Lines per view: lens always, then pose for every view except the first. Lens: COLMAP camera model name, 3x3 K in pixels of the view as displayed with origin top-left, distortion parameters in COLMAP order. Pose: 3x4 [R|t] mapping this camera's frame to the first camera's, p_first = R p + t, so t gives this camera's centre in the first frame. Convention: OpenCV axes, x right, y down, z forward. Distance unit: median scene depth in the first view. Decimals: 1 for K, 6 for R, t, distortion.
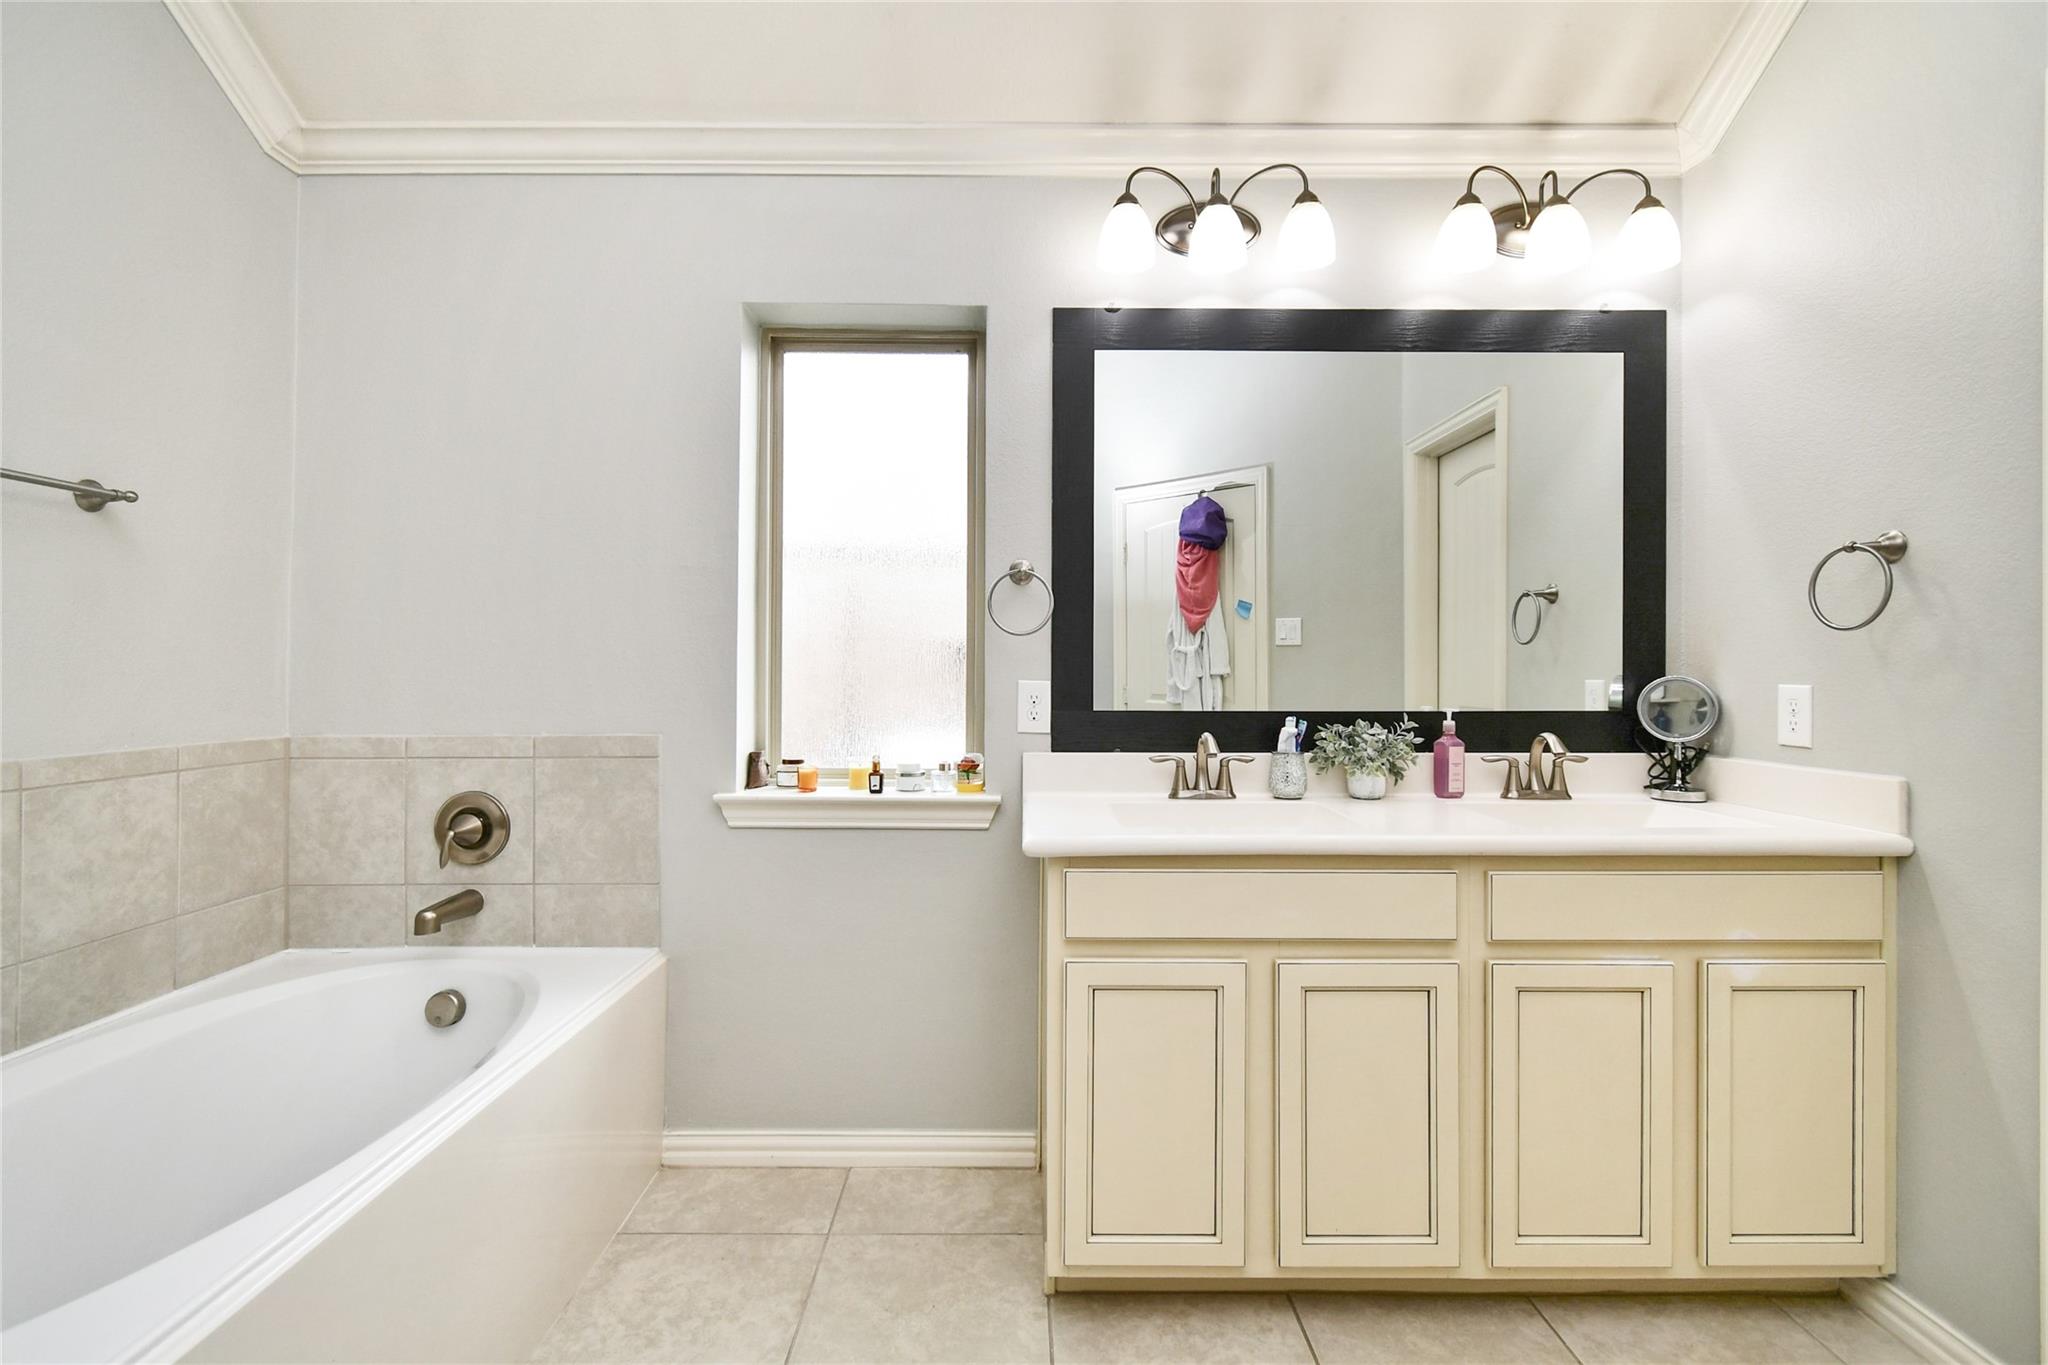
lens RADIAL K [[919.4, 0, 1015.8], [0, 919.4, 688.0], [0, 0, 1]] dist [0.000223, -0.000010]
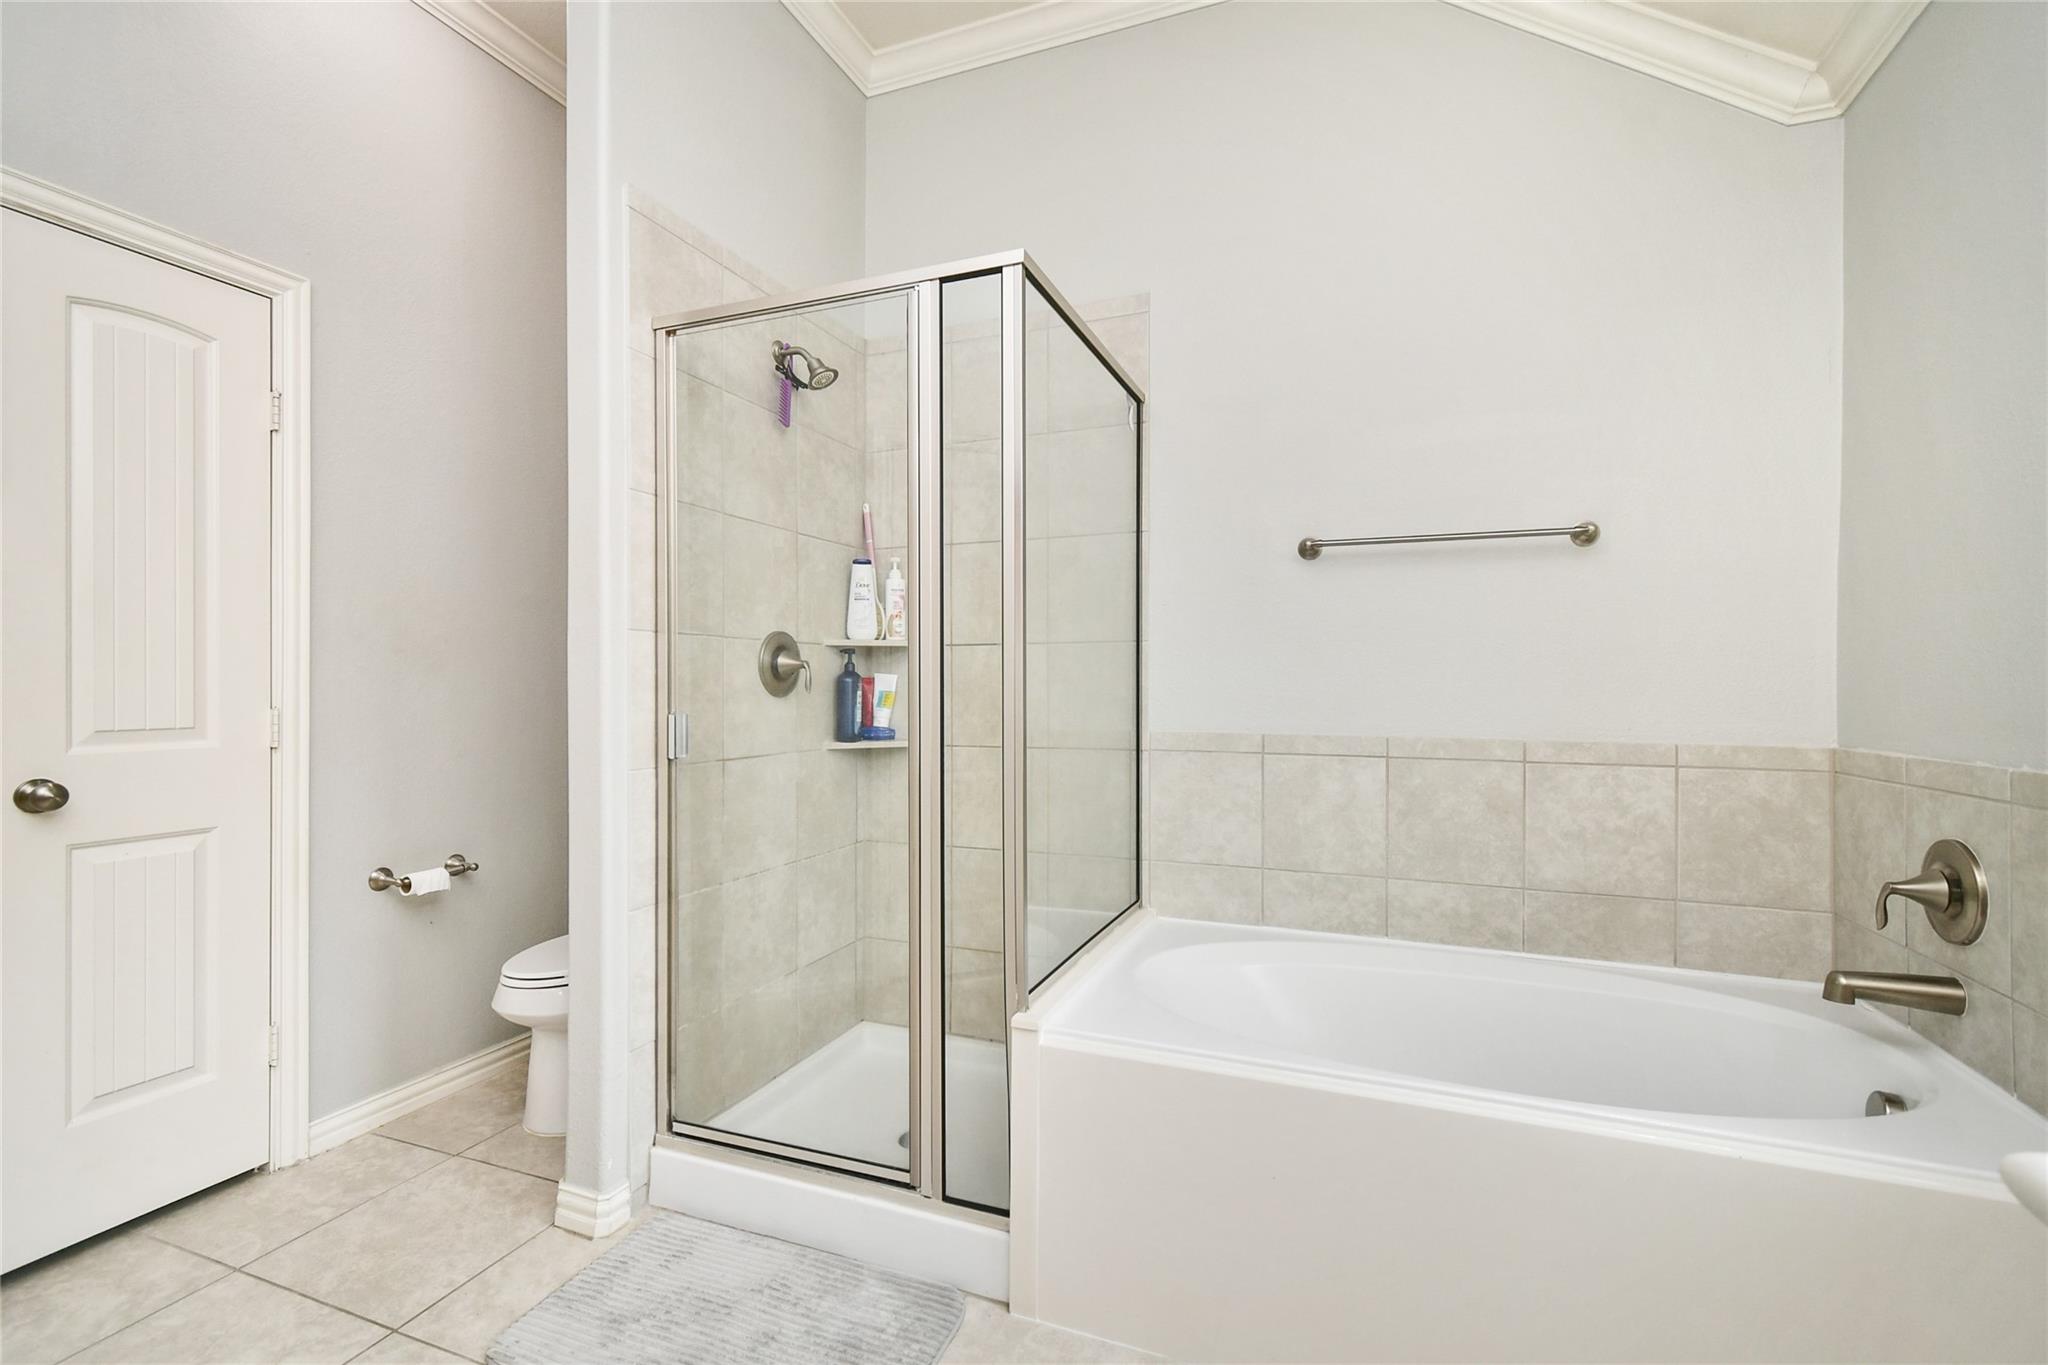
lens RADIAL K [[919.4, 0, 1015.8], [0, 919.4, 688.0], [0, 0, 1]] dist [0.000223, -0.000010]
pose [[-0.373156, -0.002861, -0.927764, 0.402151], [-0.023590, 0.999701, 0.006405, 0.008567], [0.927469, 0.024276, -0.373112, 0.690191]]
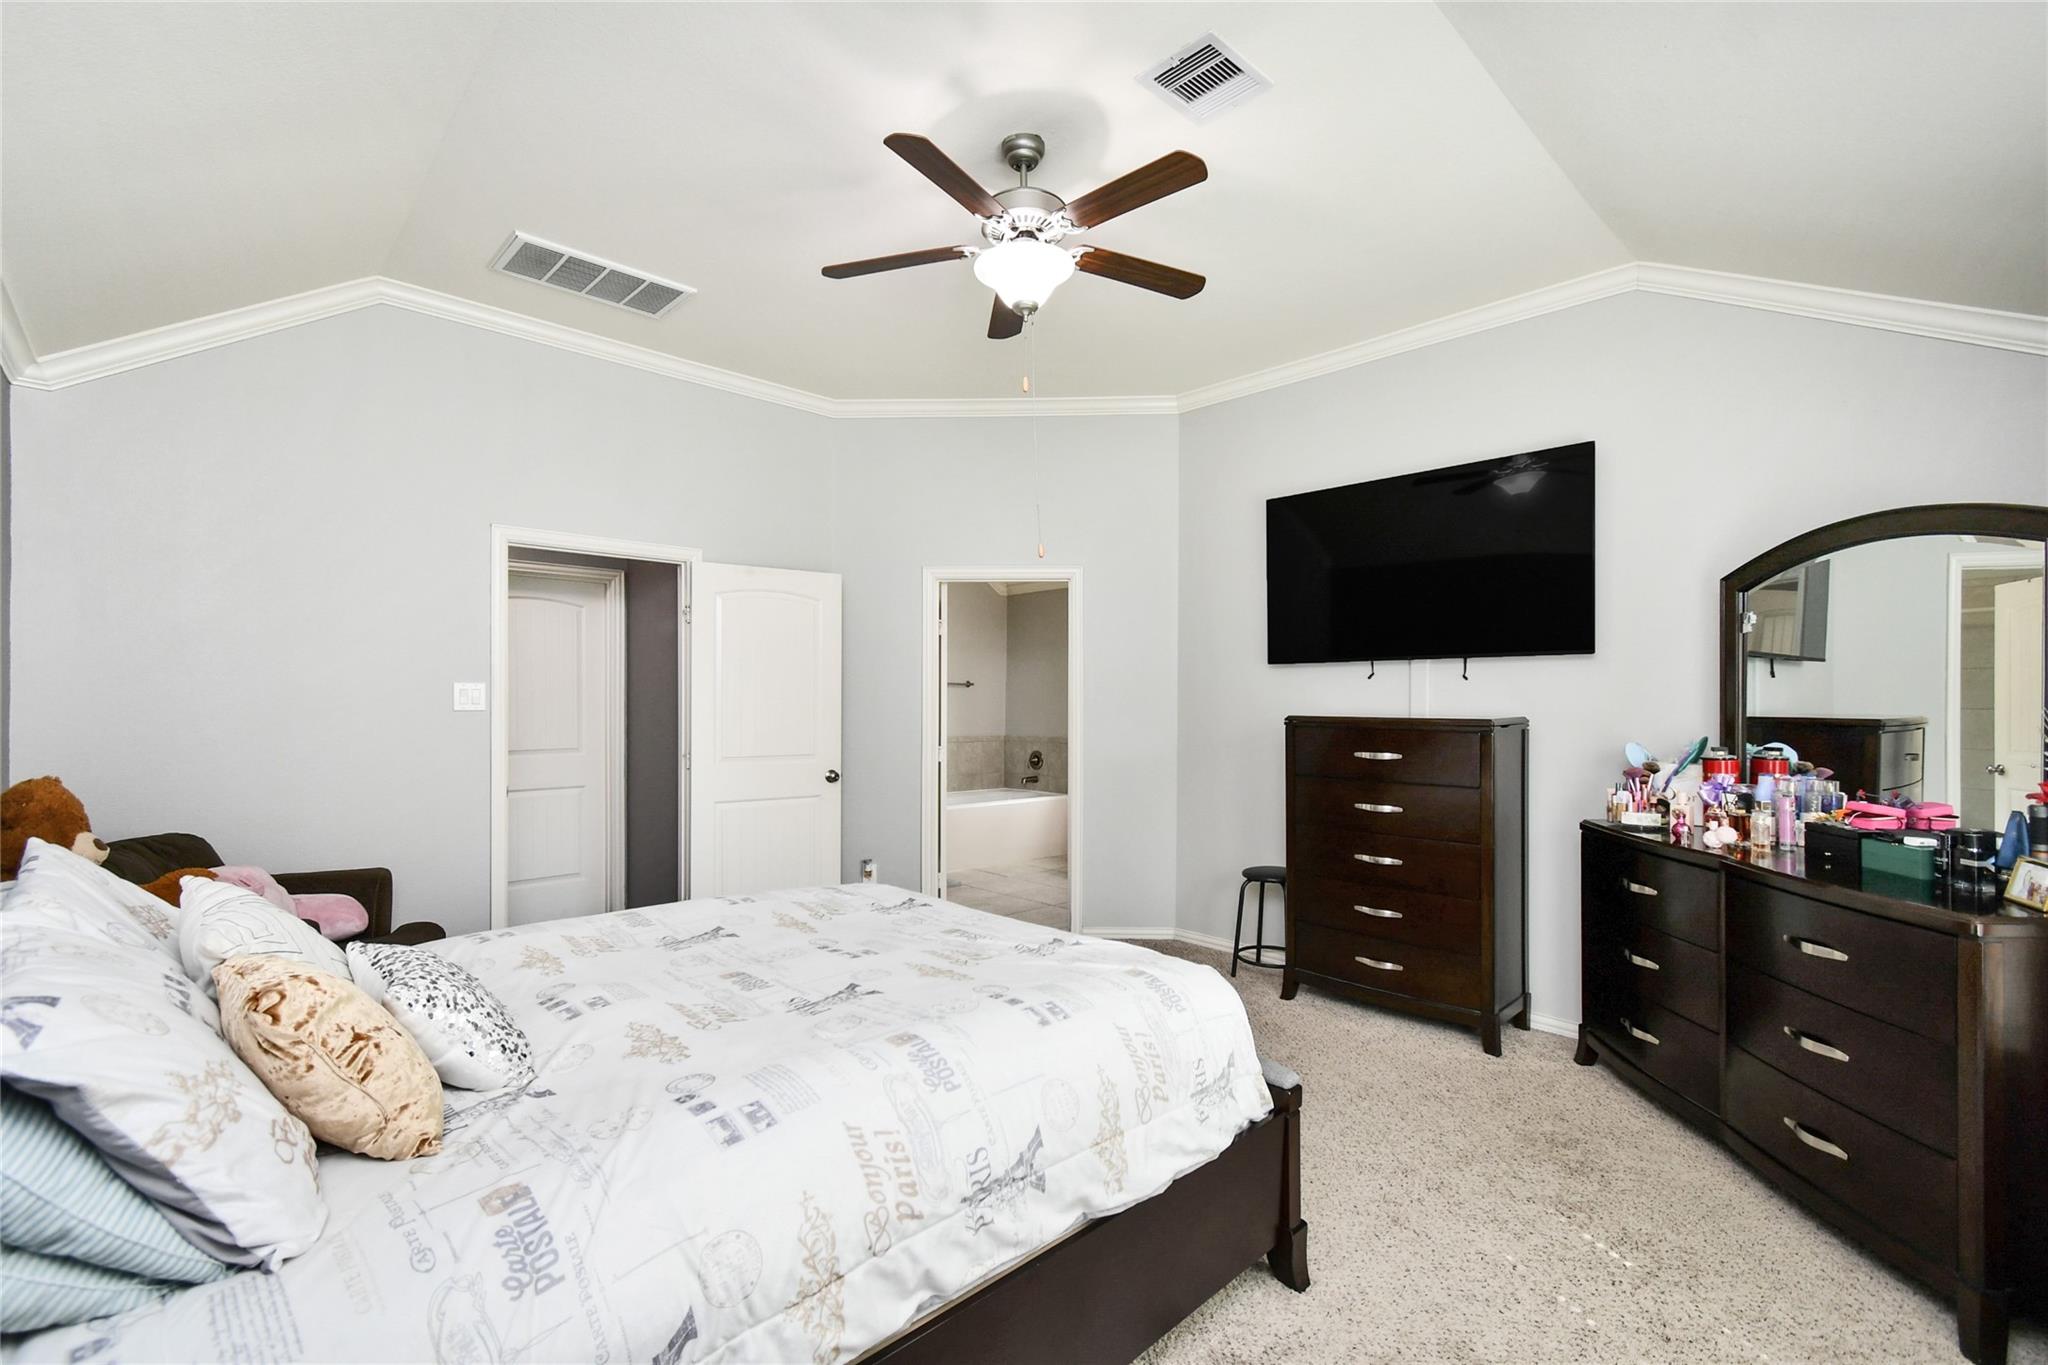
lens RADIAL K [[919.4, 0, 1015.8], [0, 919.4, 688.0], [0, 0, 1]] dist [0.000223, -0.000010]
pose [[0.689383, -0.009975, -0.724329, 2.550868], [-0.015513, 0.999473, -0.028529, -0.047311], [0.724231, 0.030904, 0.688864, -2.061170]]
